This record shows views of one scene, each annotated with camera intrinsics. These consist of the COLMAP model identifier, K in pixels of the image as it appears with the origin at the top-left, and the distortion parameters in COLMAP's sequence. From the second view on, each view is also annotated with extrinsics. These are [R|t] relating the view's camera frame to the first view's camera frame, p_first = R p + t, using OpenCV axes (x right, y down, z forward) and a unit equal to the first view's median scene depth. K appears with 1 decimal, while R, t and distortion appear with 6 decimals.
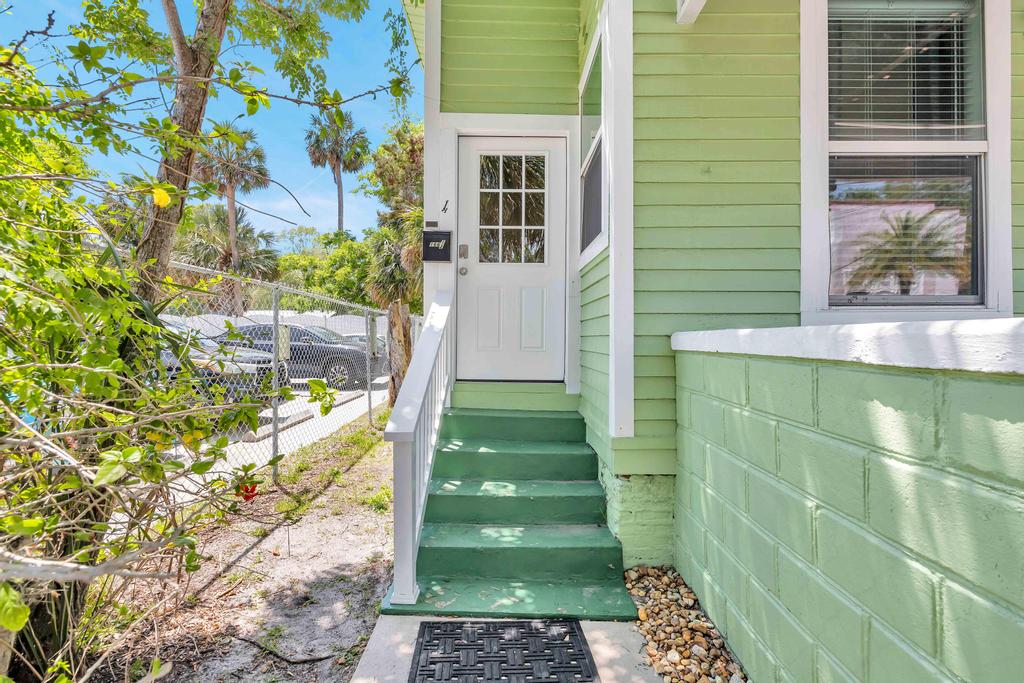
lens RADIAL K [[473.1, 0, 512.1], [0, 473.1, 338.9], [0, 0, 1]] dist [0.000727, 0.000177]
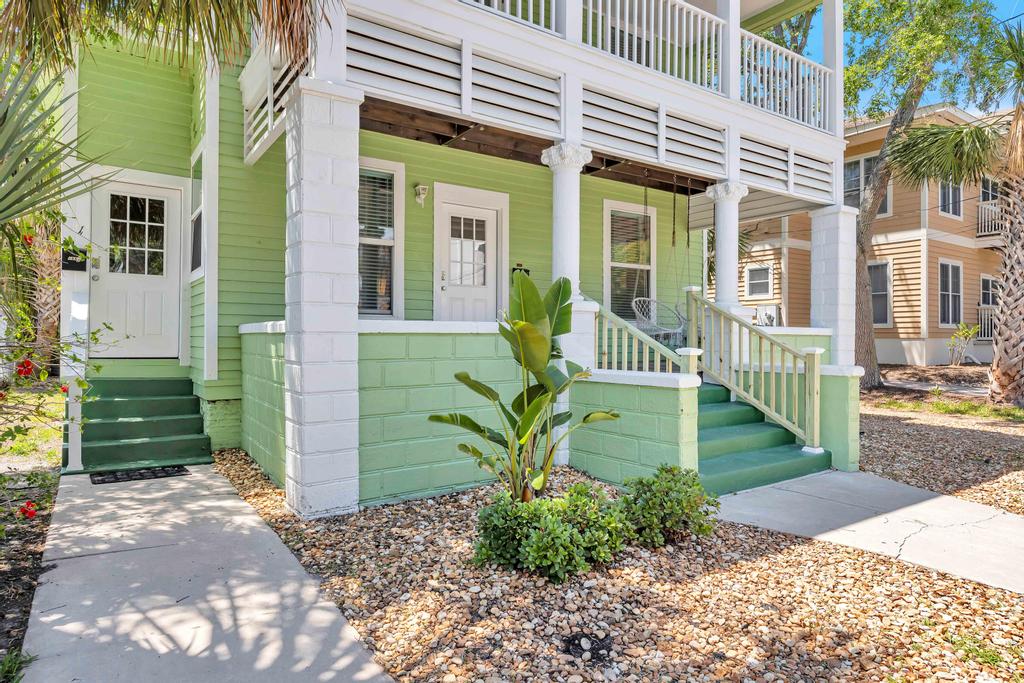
lens RADIAL K [[606.9, 0, 514.7], [0, 606.9, 340.8], [0, 0, 1]] dist [-0.006170, -0.001030]
pose [[0.827304, 0.003856, 0.561742, -0.102812], [-0.006466, 0.999976, 0.002658, 0.032541], [-0.561718, -0.005831, 0.827308, -1.418888]]
